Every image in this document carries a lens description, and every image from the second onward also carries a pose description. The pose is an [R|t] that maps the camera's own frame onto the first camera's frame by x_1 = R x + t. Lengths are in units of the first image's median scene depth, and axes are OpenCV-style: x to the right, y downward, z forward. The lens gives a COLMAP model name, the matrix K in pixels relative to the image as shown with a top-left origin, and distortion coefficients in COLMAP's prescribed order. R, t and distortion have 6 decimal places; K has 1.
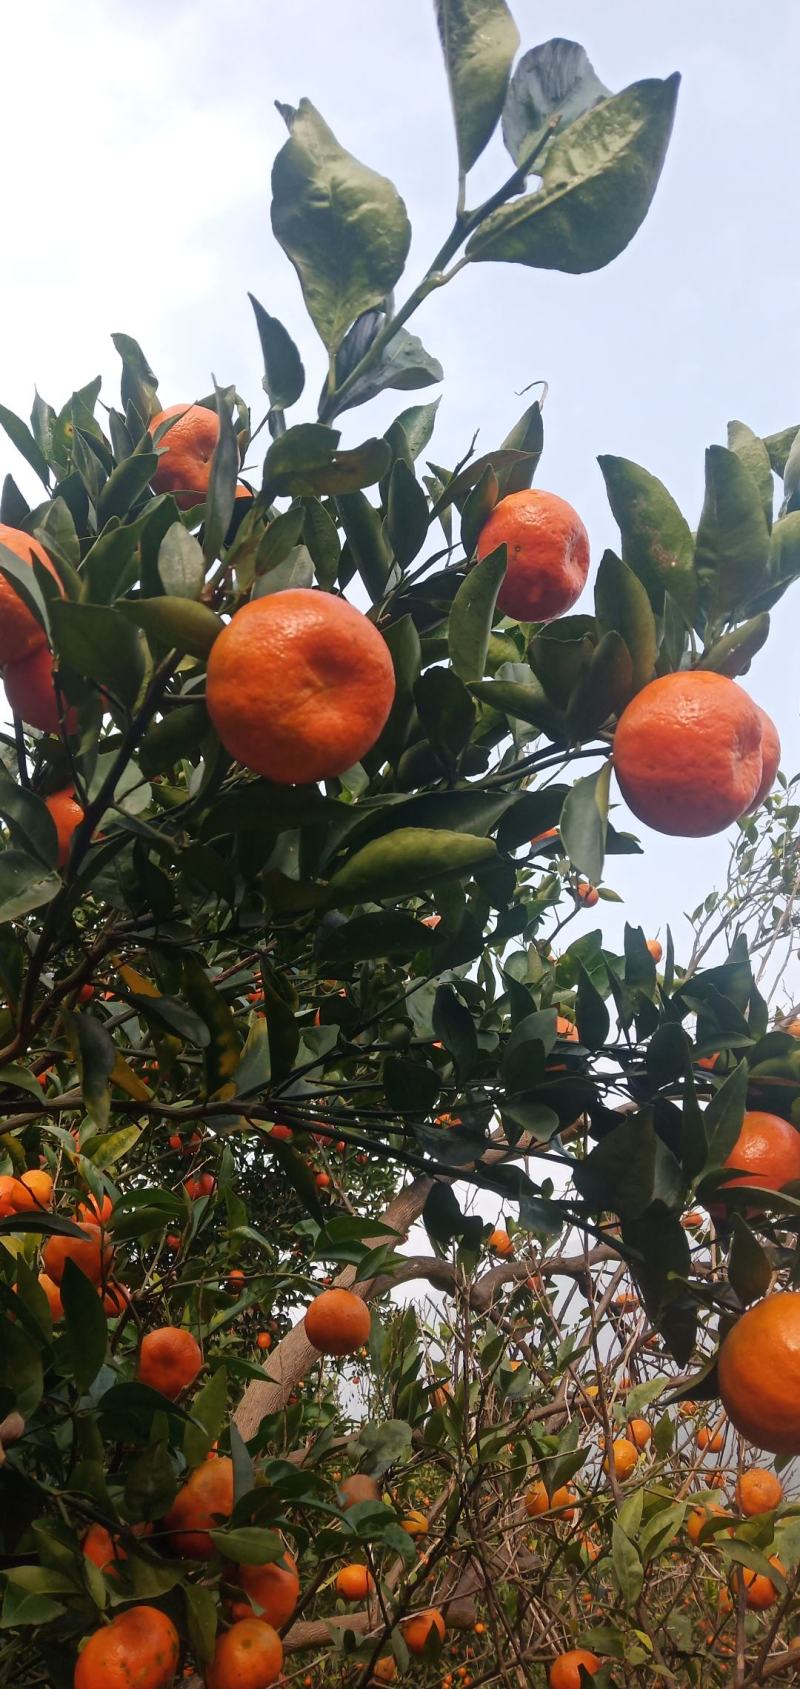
lens RADIAL K [[1234.5, 0, 401.5], [0, 1234.5, 883.1], [0, 0, 1]] dist [-0.008402, -0.069370]
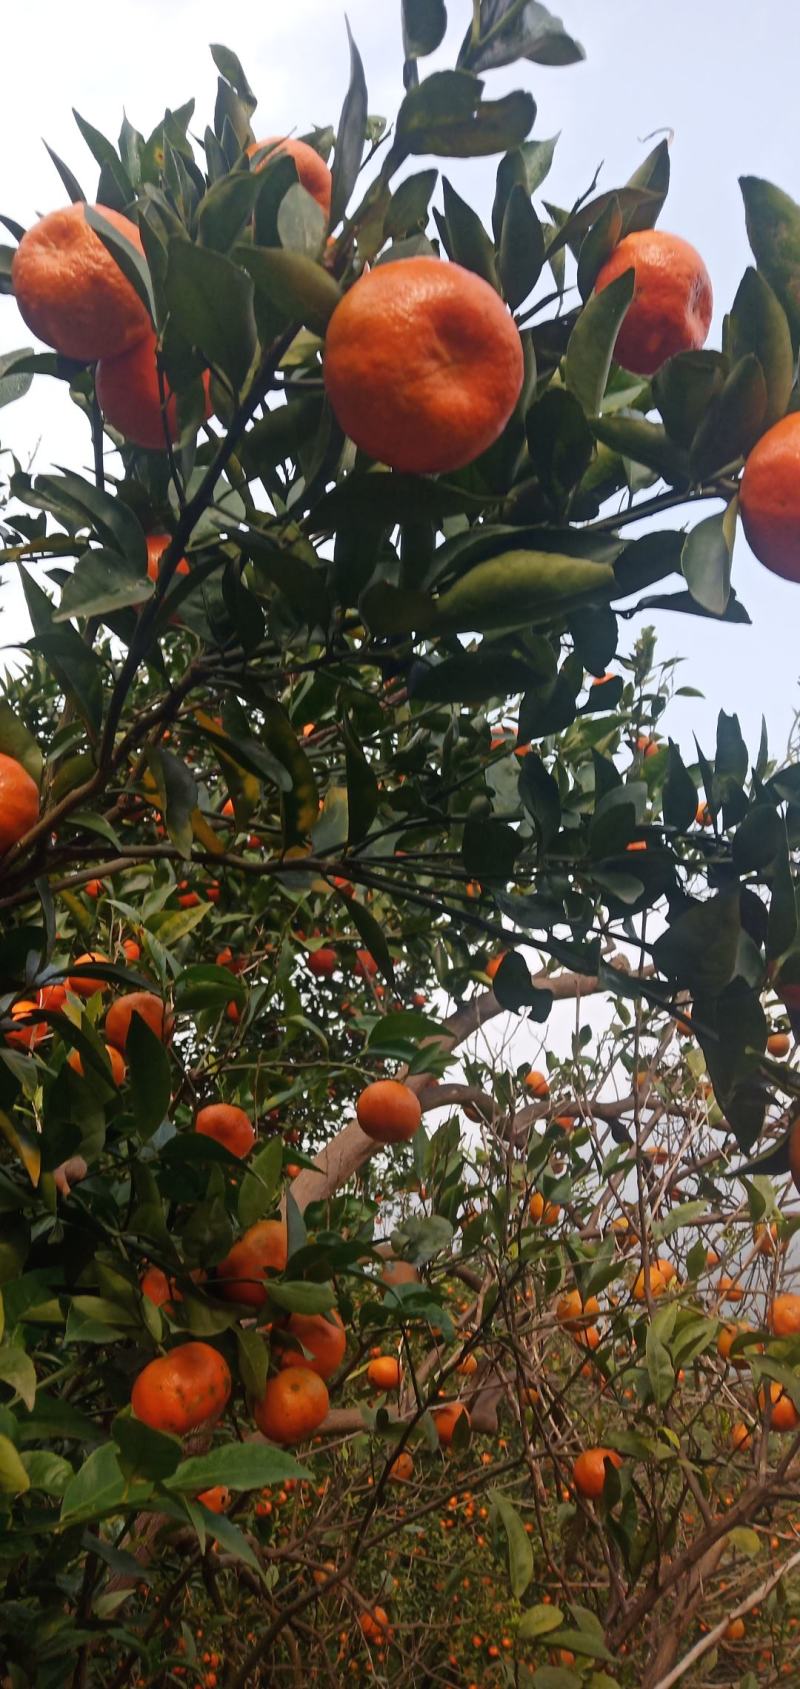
lens RADIAL K [[1224.8, 0, 365.9], [0, 1224.8, 950.9], [0, 0, 1]] dist [0.010950, -0.071285]
pose [[0.997456, 0.059291, -0.039578, -0.044610], [-0.054060, 0.991031, 0.122211, 0.119195], [0.046469, -0.119760, 0.991715, 0.021720]]
